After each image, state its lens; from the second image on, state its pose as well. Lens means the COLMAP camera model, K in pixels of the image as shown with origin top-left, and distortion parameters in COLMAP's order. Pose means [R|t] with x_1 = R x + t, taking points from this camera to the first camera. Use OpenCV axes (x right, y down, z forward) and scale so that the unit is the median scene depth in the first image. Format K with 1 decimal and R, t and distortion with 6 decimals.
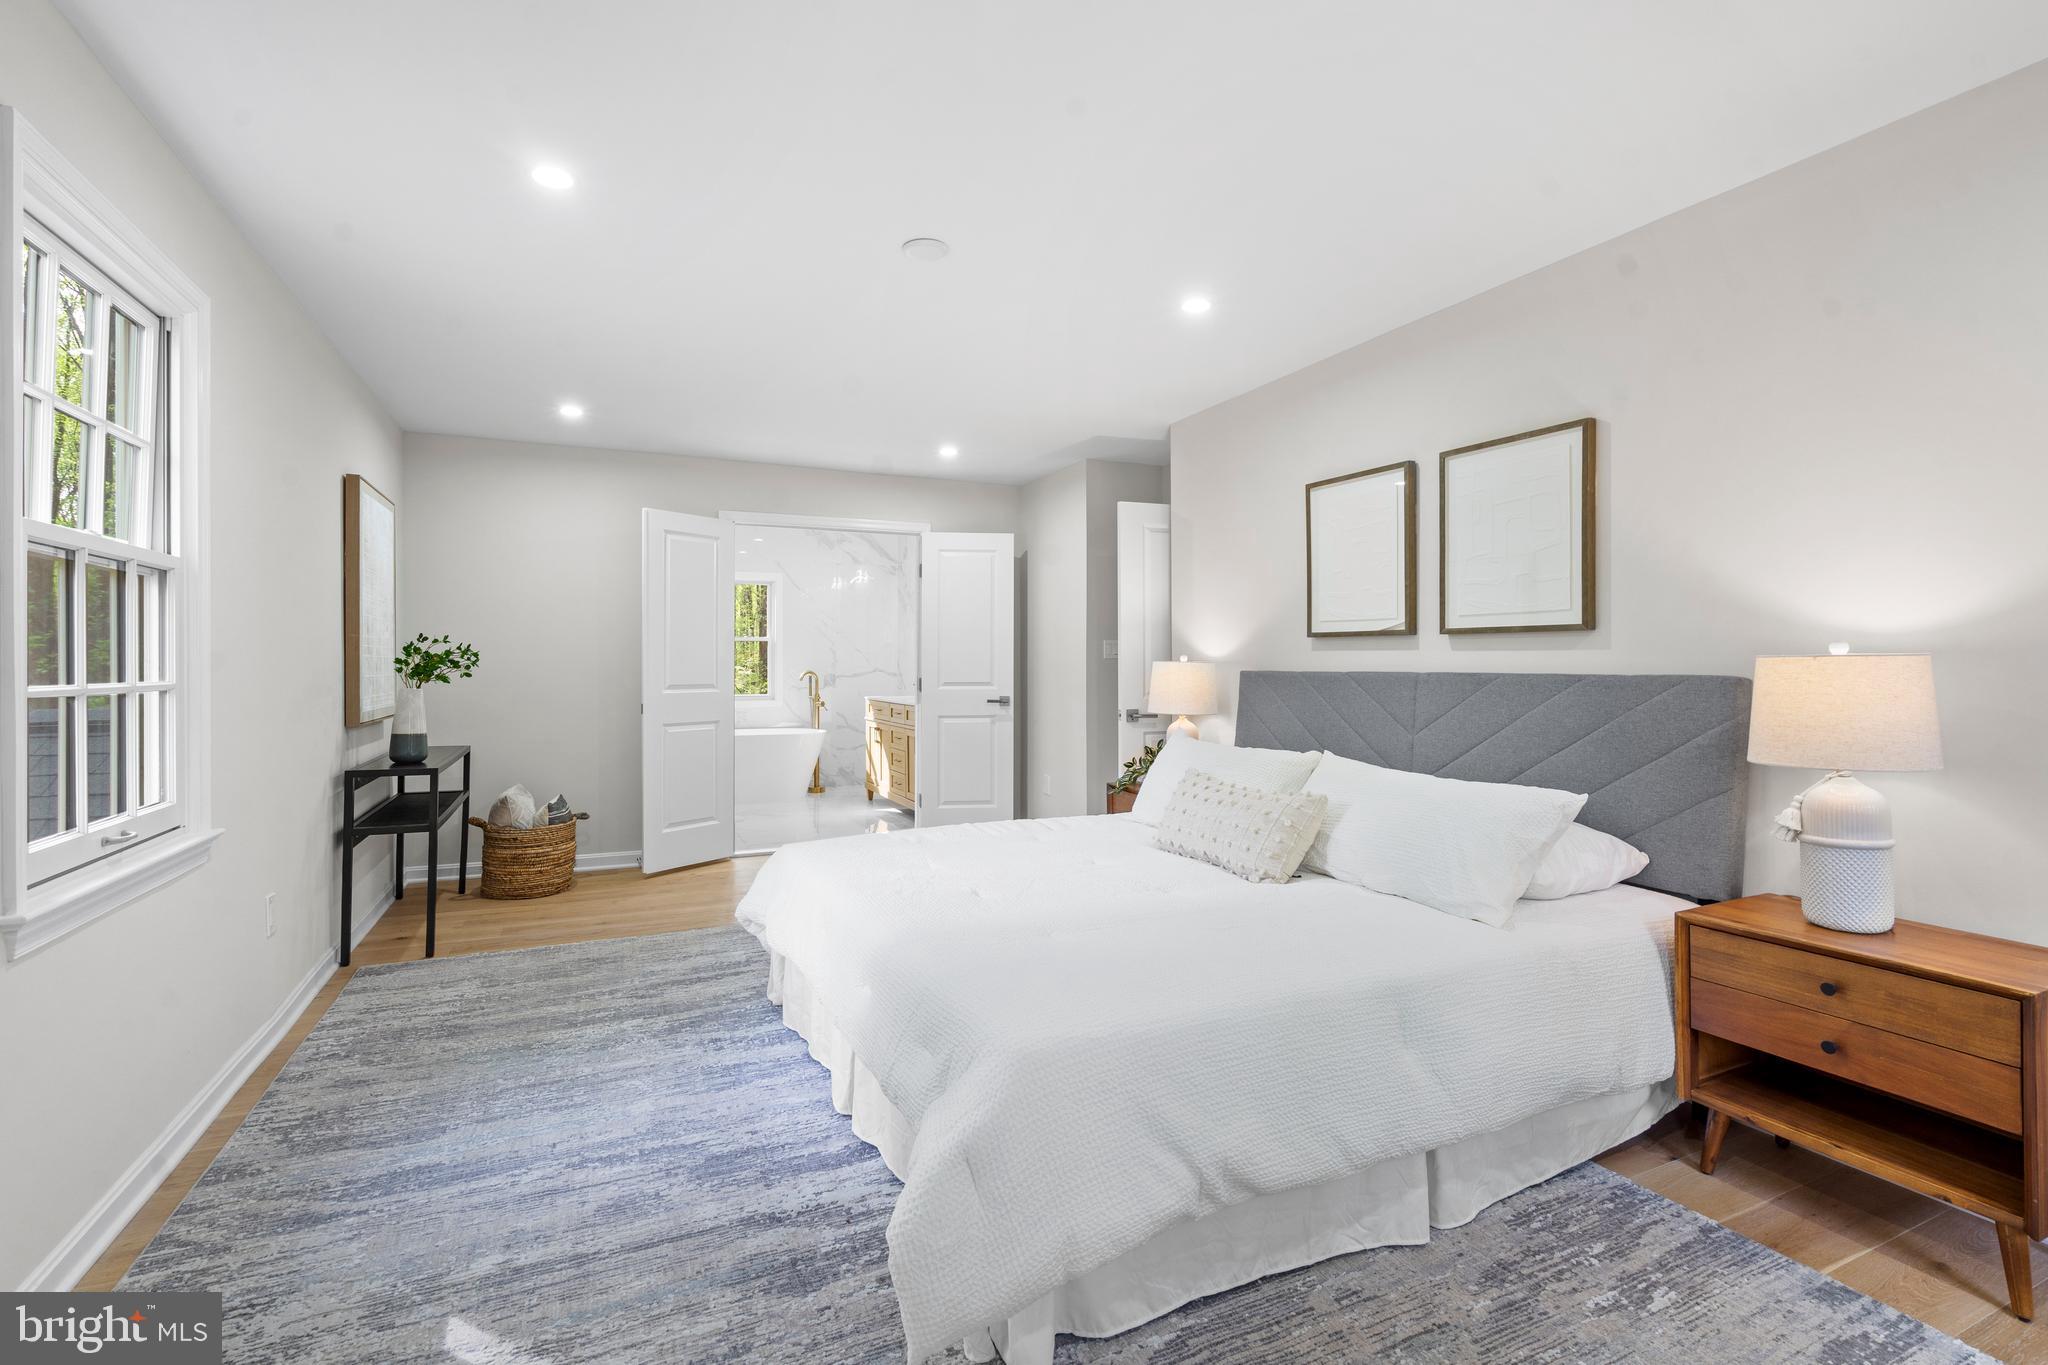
lens RADIAL K [[922.2, 0, 1019.6], [0, 922.2, 677.2], [0, 0, 1]] dist [-0.001895, -0.000193]
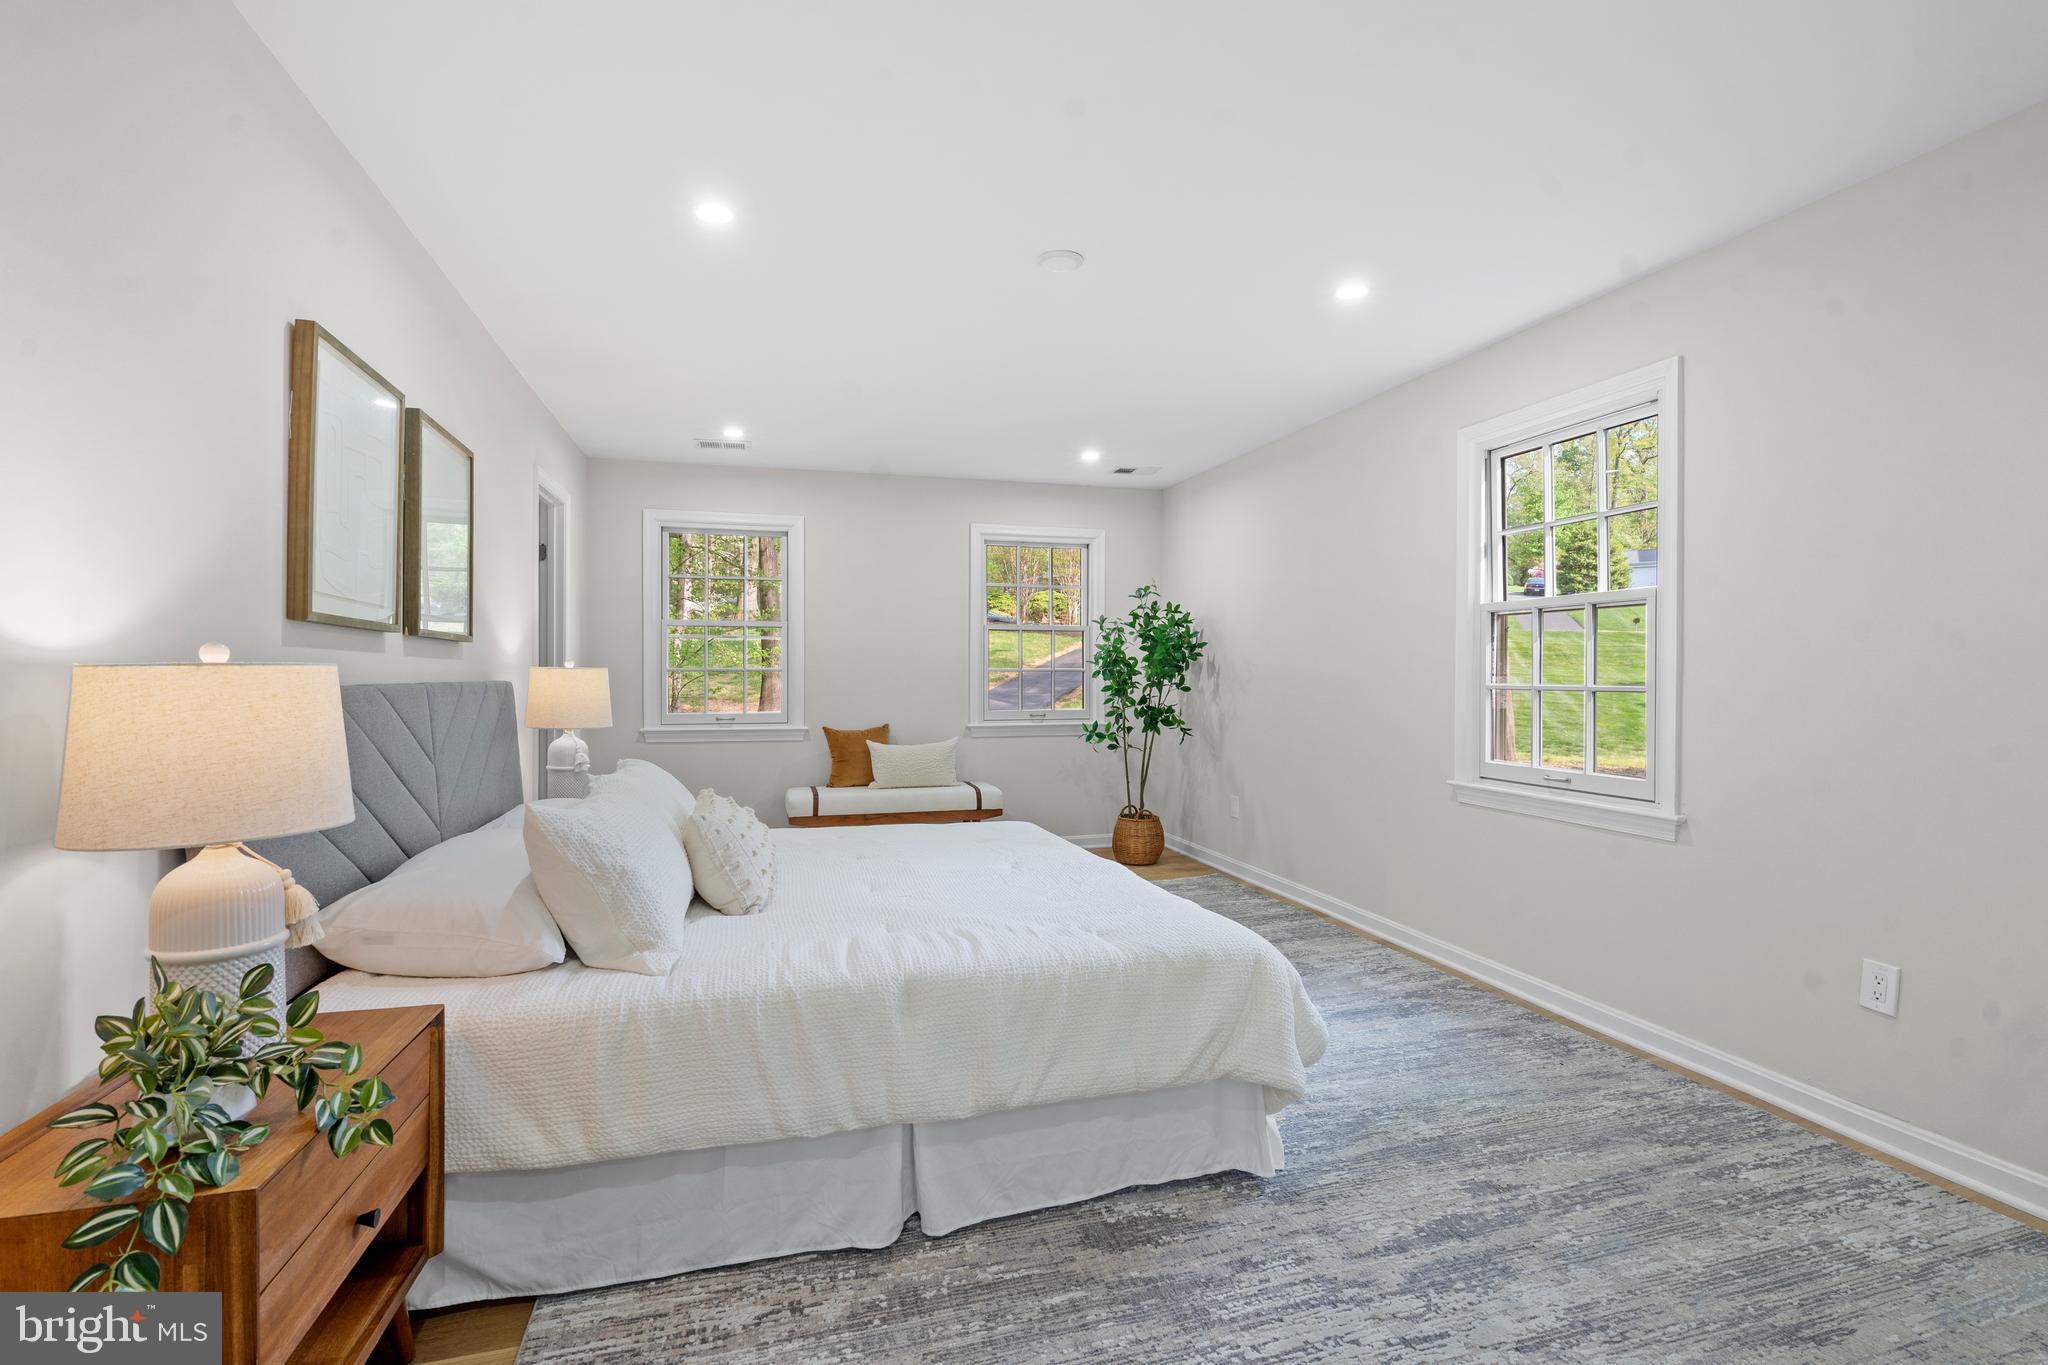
lens RADIAL K [[922.2, 0, 1019.6], [0, 922.2, 677.2], [0, 0, 1]] dist [-0.001895, -0.000193]
pose [[-0.988429, -0.000189, 0.151683, -0.202111], [0.002917, 0.999791, 0.020254, -0.026443], [-0.151655, 0.020462, -0.988222, 1.882810]]
